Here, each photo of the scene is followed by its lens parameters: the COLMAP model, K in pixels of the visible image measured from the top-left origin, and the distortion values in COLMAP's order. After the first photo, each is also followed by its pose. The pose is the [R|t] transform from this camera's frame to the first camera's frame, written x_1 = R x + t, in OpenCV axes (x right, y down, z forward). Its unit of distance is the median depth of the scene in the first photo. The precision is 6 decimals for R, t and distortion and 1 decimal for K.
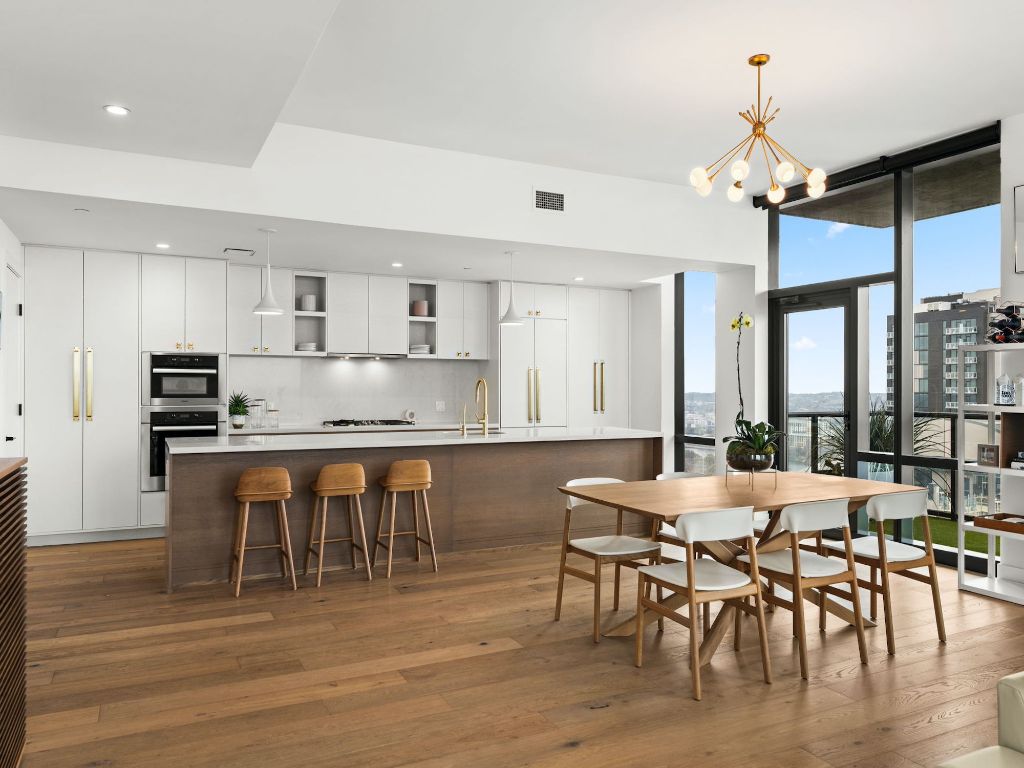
lens RADIAL K [[734.2, 0, 512.0], [0, 734.2, 384.0], [0, 0, 1]] dist [-0.001484, -0.001778]
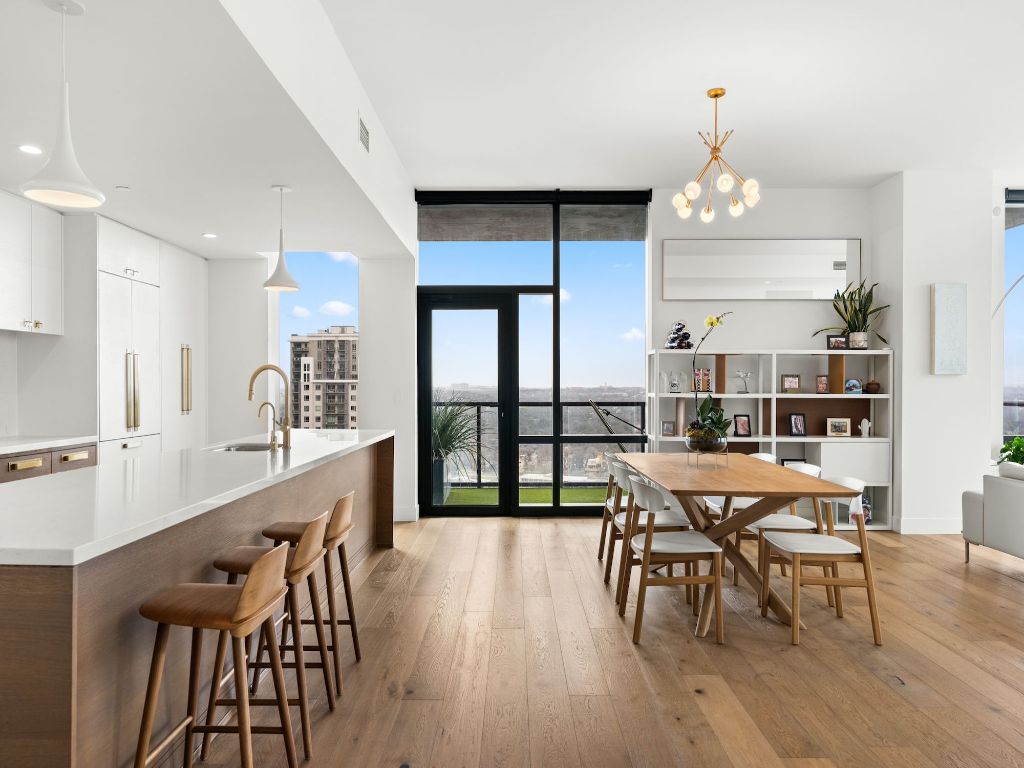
lens RADIAL K [[680.1, 0, 512.0], [0, 680.1, 384.0], [0, 0, 1]] dist [0.001884, 0.000962]
pose [[0.452304, -0.000527, 0.891864, -0.479603], [-0.002382, 0.999996, 0.001798, 0.008659], [-0.891861, -0.002938, 0.452301, 0.504201]]
